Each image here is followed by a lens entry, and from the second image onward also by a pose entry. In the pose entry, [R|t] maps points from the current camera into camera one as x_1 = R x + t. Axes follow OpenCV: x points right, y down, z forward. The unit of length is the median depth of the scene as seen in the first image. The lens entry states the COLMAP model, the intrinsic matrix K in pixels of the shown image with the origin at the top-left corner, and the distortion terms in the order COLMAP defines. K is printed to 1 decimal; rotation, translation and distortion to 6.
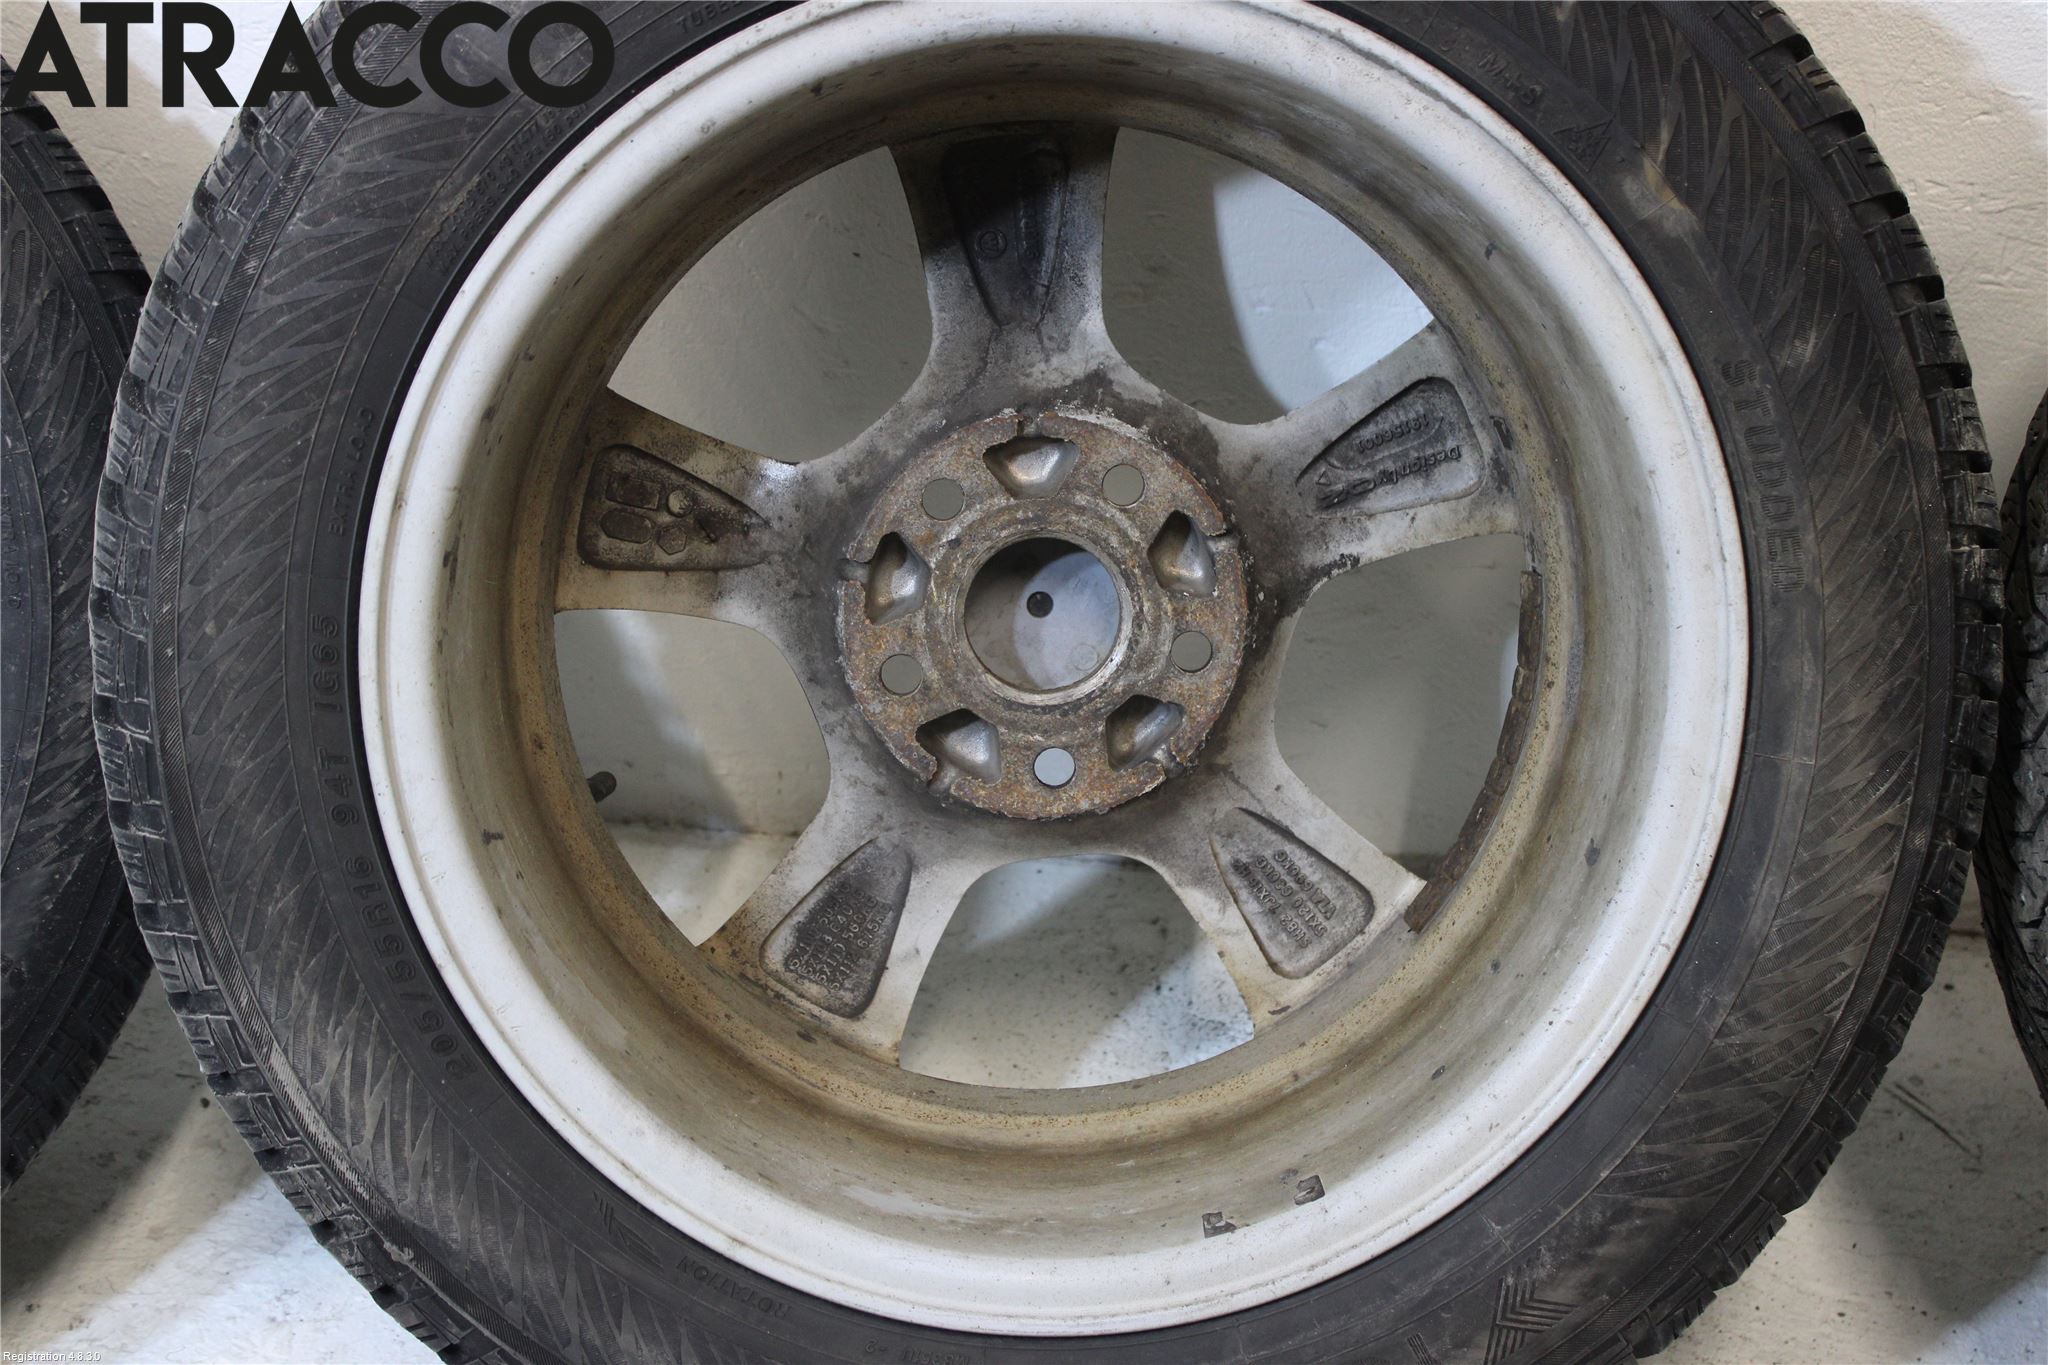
lens RADIAL K [[3053.7, 0, 1023.0], [0, 3053.7, 692.5], [0, 0, 1]] dist [-0.002639, 0.000000]
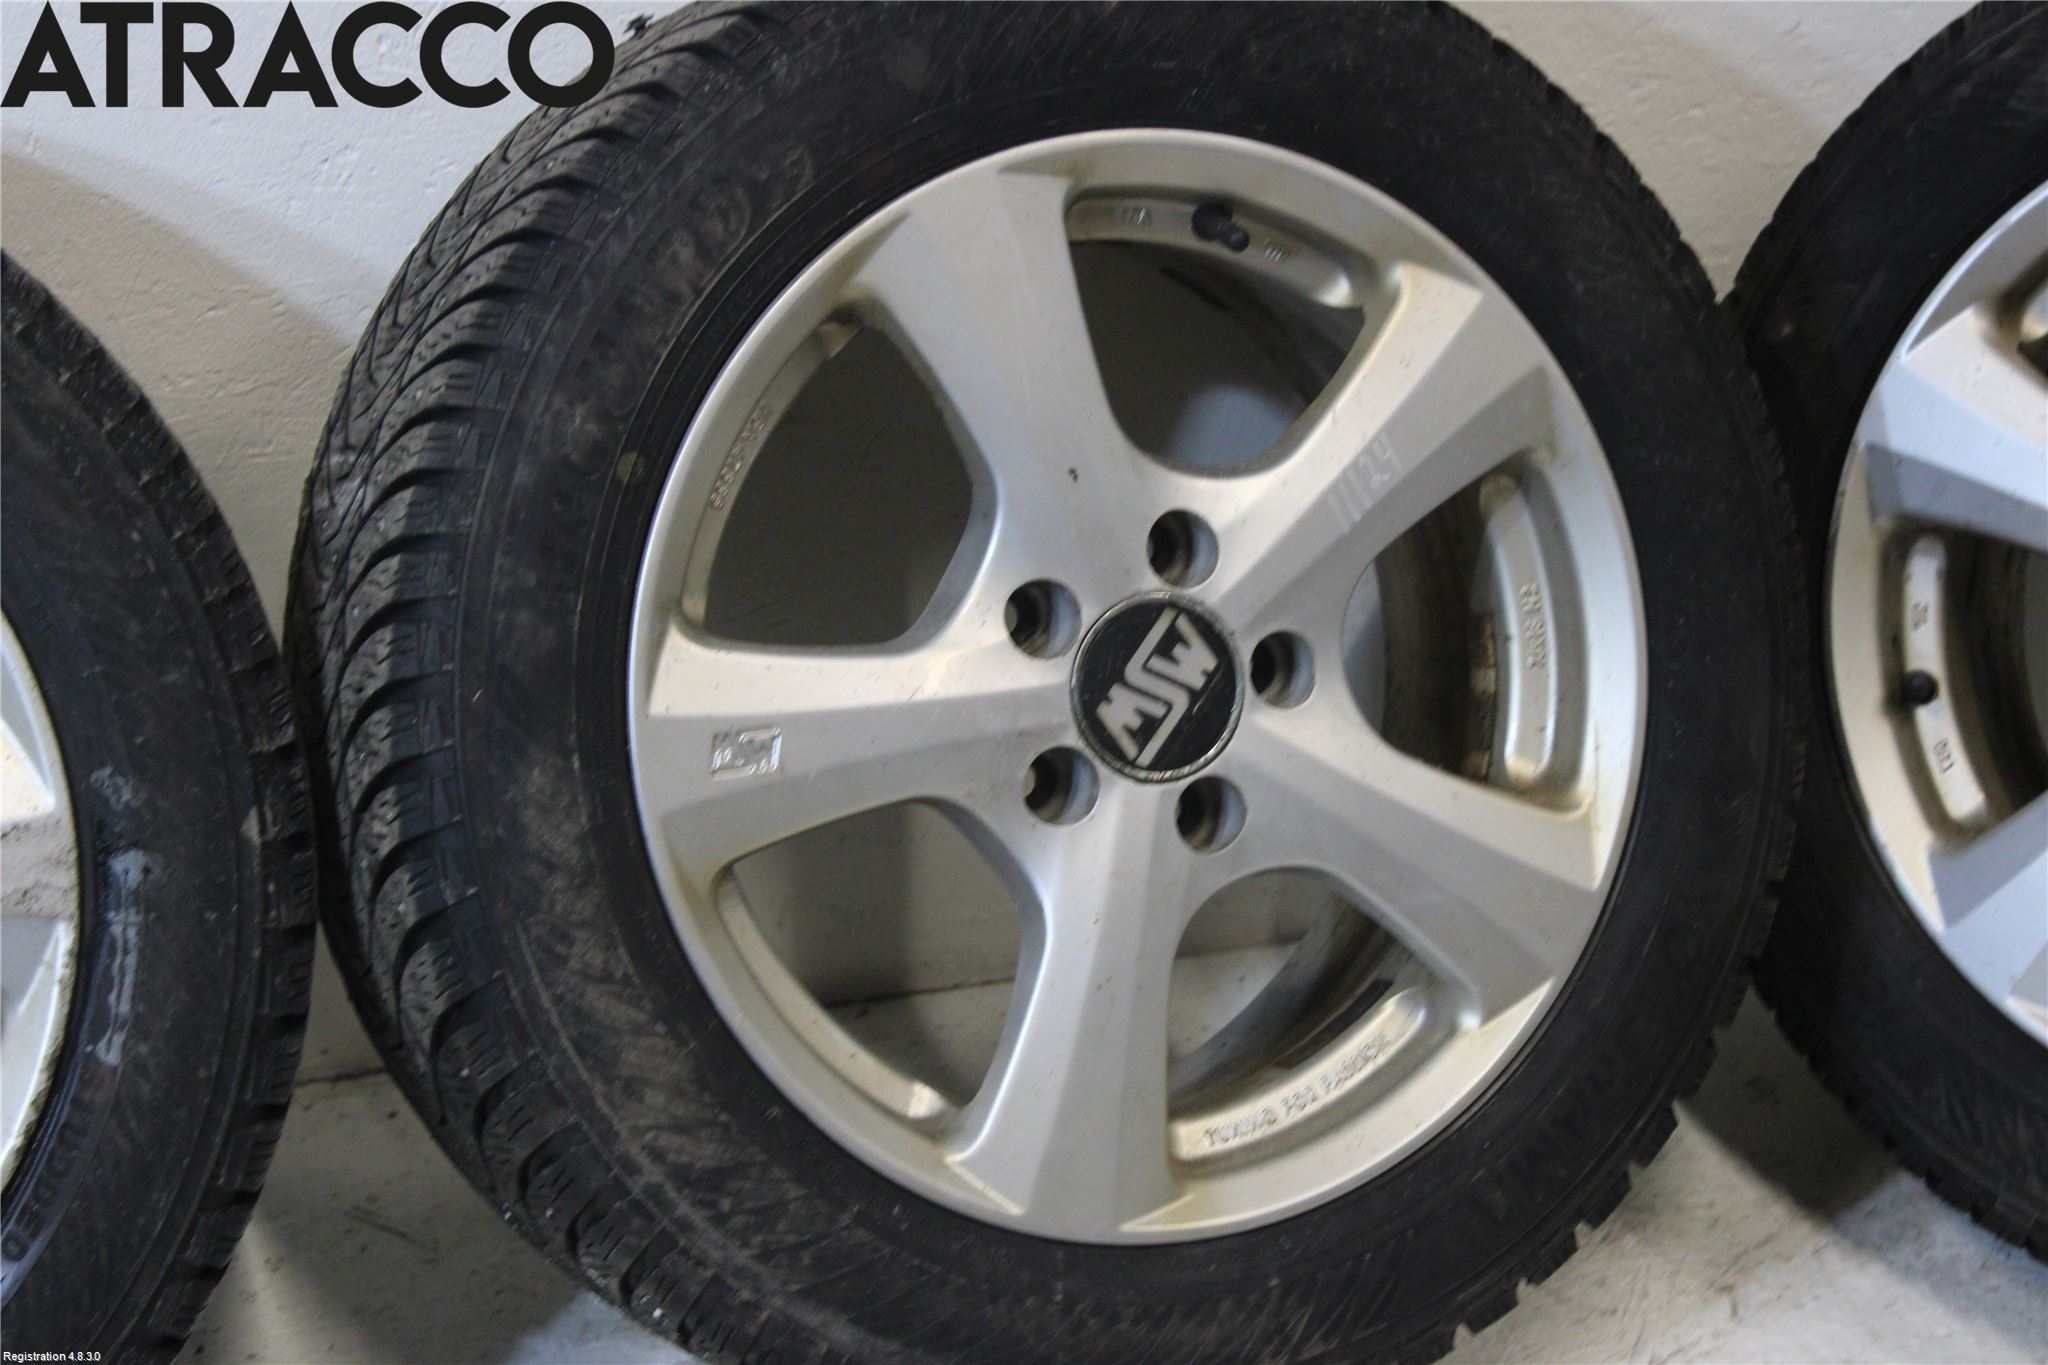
lens RADIAL K [[4343.1, 0, 1028.4], [0, 4343.1, 688.5], [0, 0, 1]] dist [0.062034, 0.000000]
pose [[0.910316, -0.178241, 0.373570, -0.037773], [0.219740, 0.972954, -0.071239, 0.128689], [-0.350769, 0.146938, 0.924862, -0.579188]]
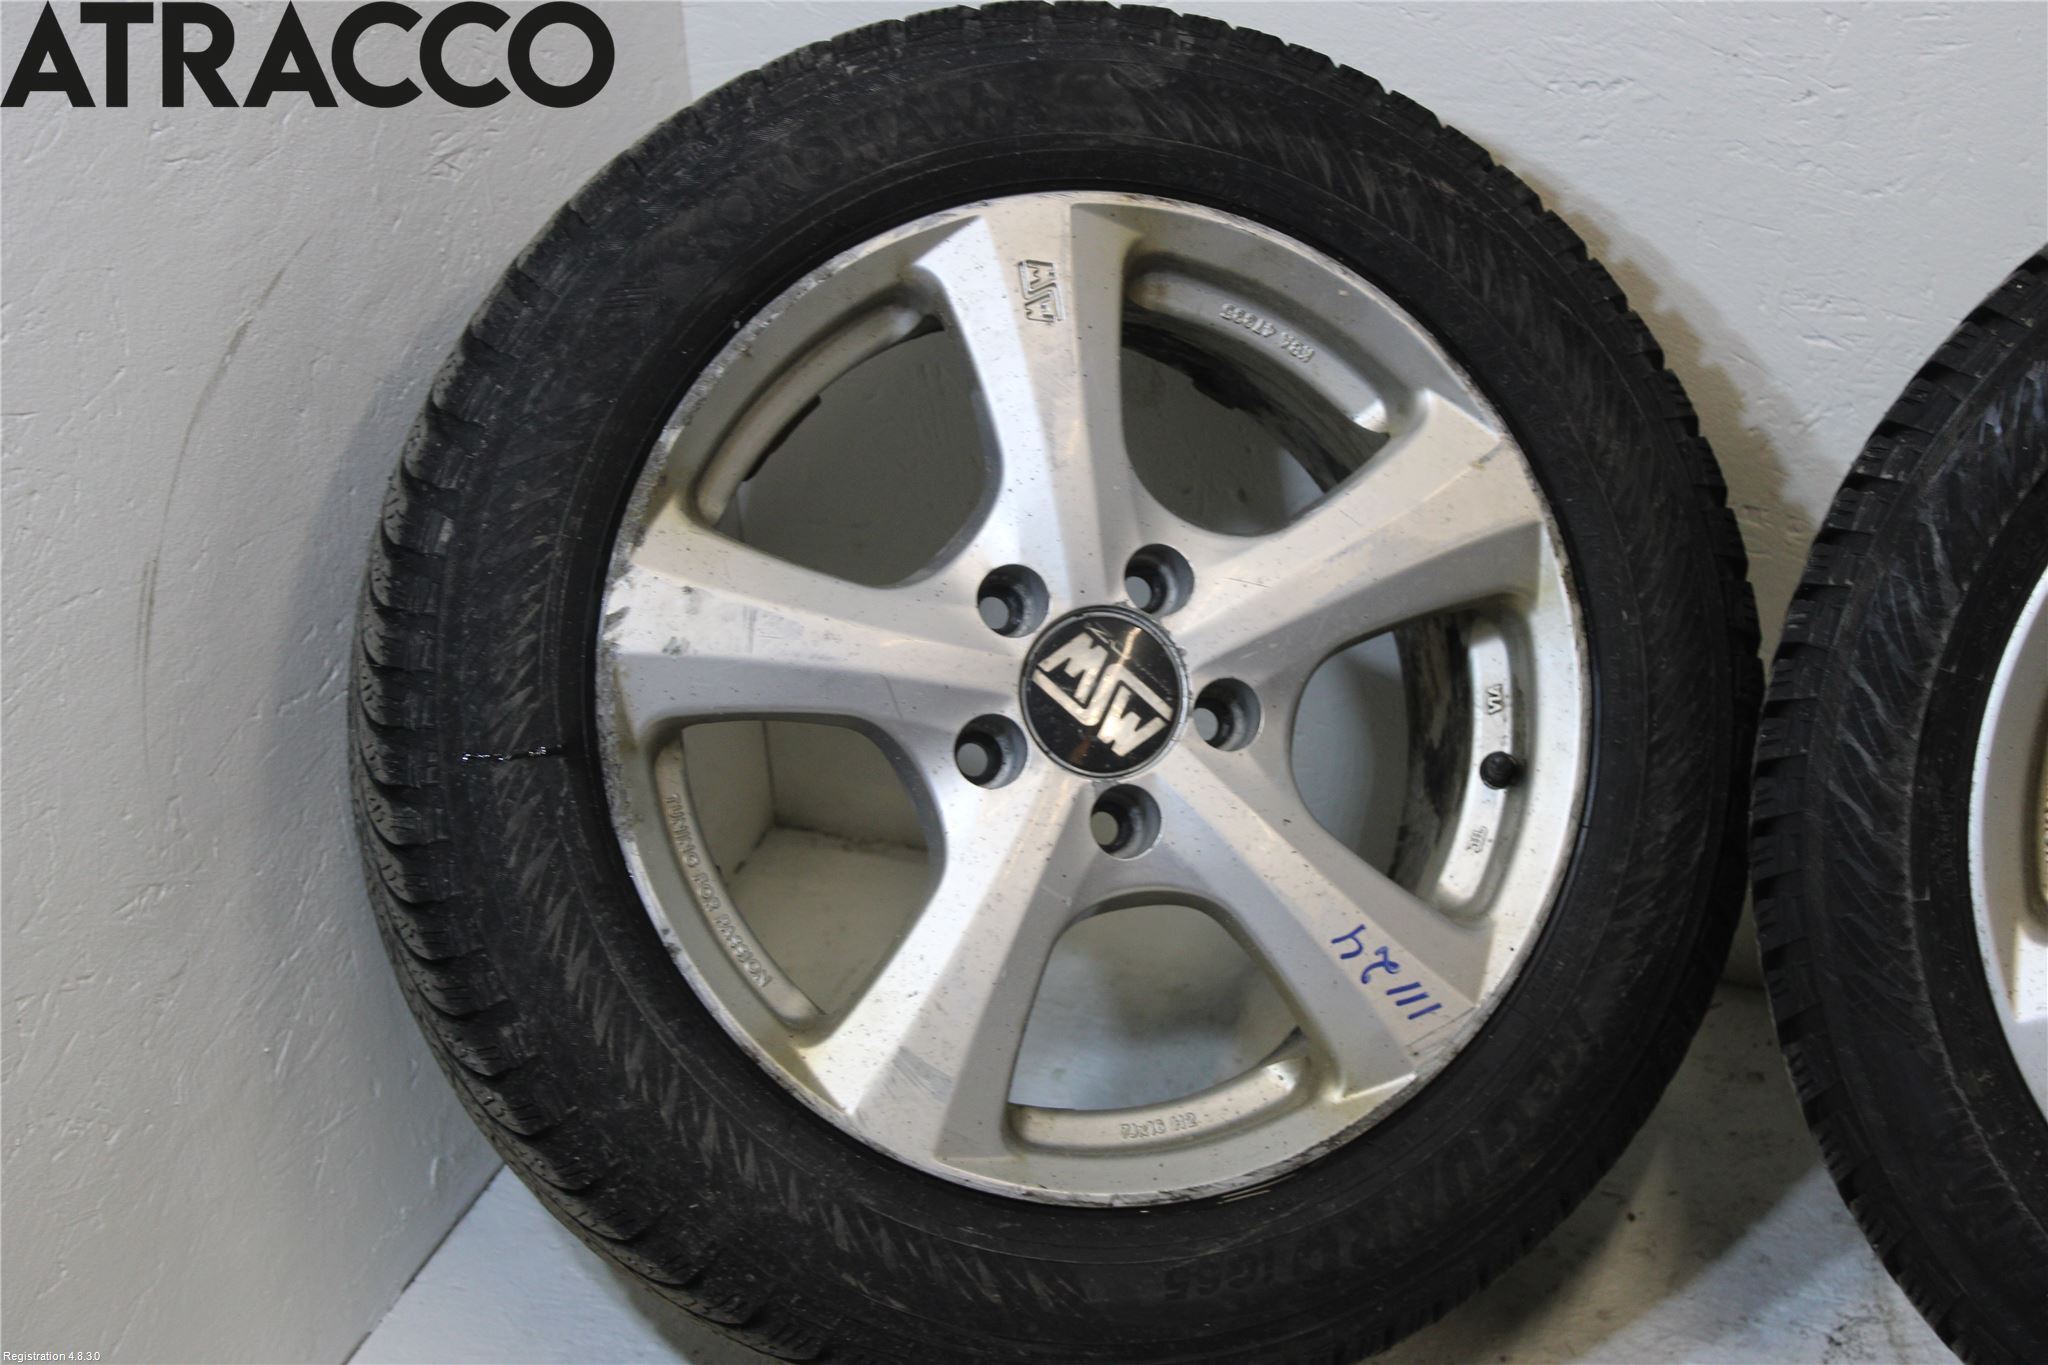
lens RADIAL K [[3979.8, 0, 1006.1], [0, 3979.8, 709.4], [0, 0, 1]] dist [0.044451, 0.000000]
pose [[0.970009, 0.082311, -0.228706, -0.194445], [-0.105842, 0.990064, -0.092582, 0.125194], [0.218813, 0.114012, 0.969083, -0.583915]]
